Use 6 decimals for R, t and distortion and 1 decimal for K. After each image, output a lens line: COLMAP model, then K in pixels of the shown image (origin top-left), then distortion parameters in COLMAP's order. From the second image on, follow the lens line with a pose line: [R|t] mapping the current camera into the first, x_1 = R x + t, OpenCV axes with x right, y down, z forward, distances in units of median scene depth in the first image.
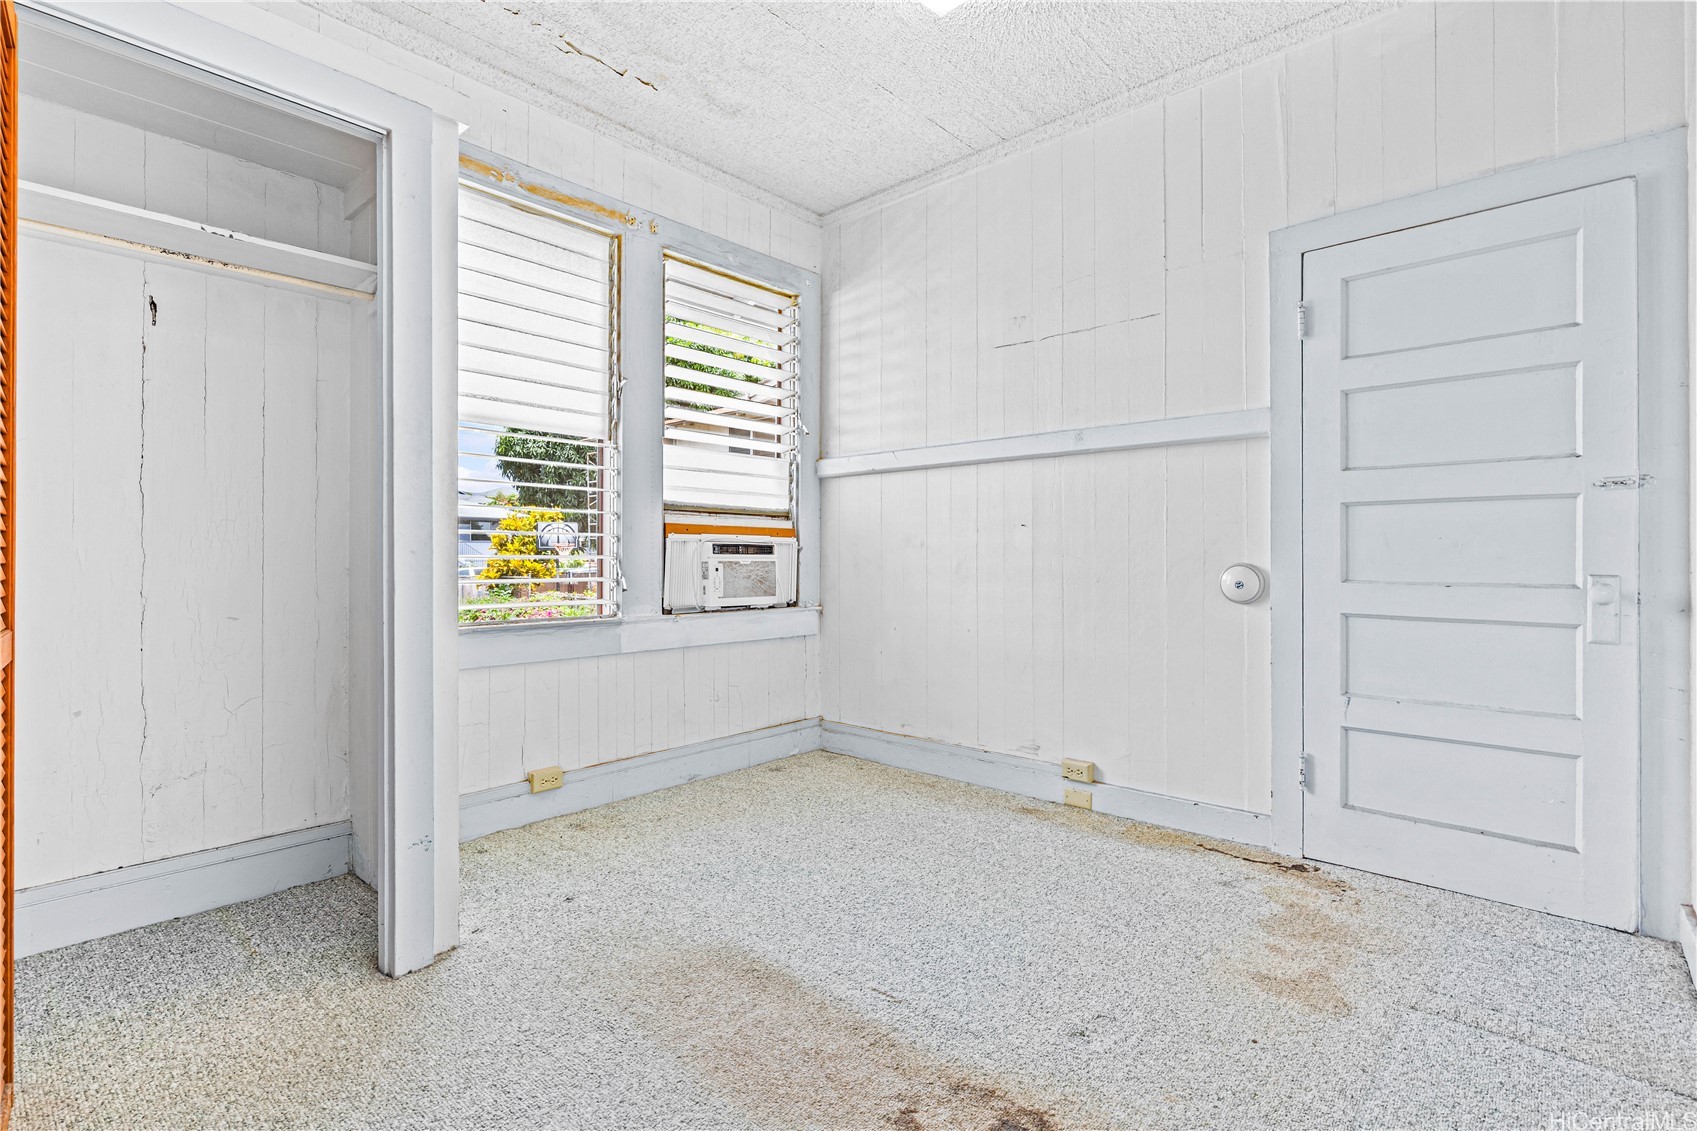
lens RADIAL K [[820.0, 0, 847.4], [0, 820.0, 562.2], [0, 0, 1]] dist [0.001300, 0.000162]
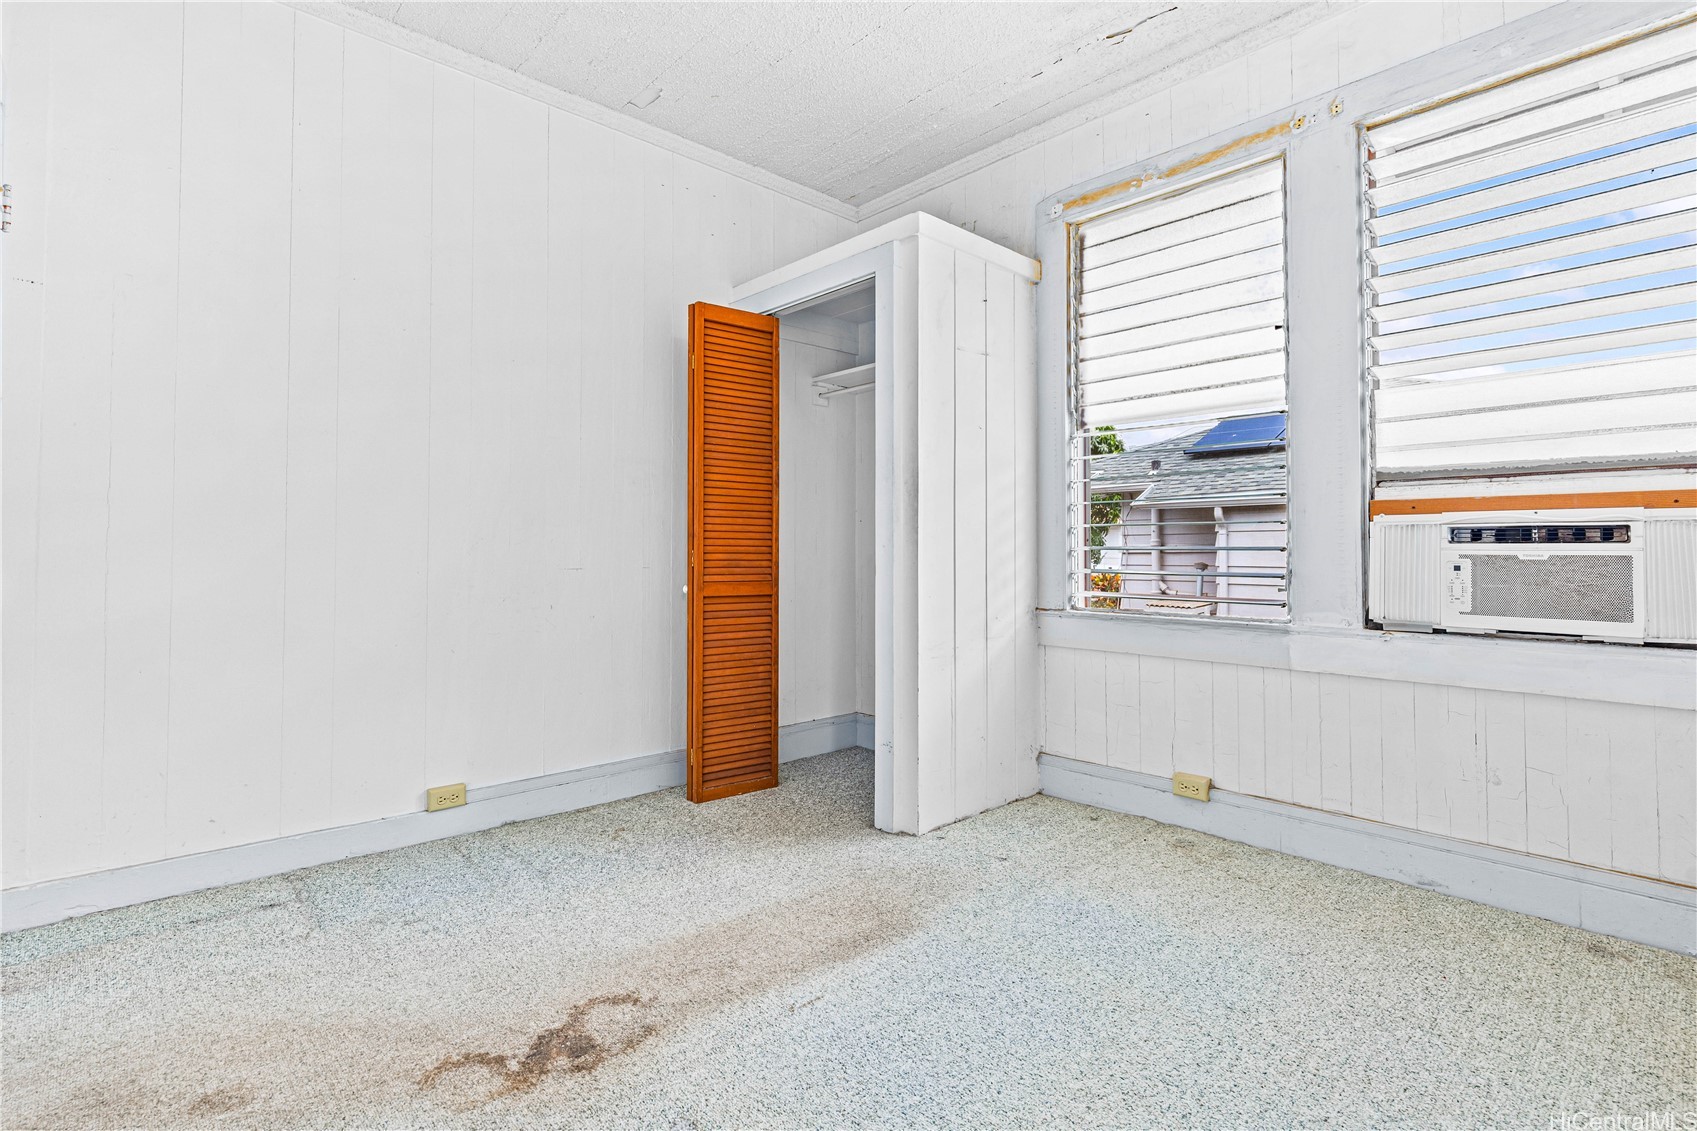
lens RADIAL K [[820.0, 0, 821.4], [0, 820.0, 537.3], [0, 0, 1]] dist [0.001300, 0.000162]
pose [[-0.130121, -0.014829, -0.991387, 0.587587], [-0.002211, 0.999890, -0.014666, -0.004900], [0.991496, 0.000284, -0.130139, 0.664654]]
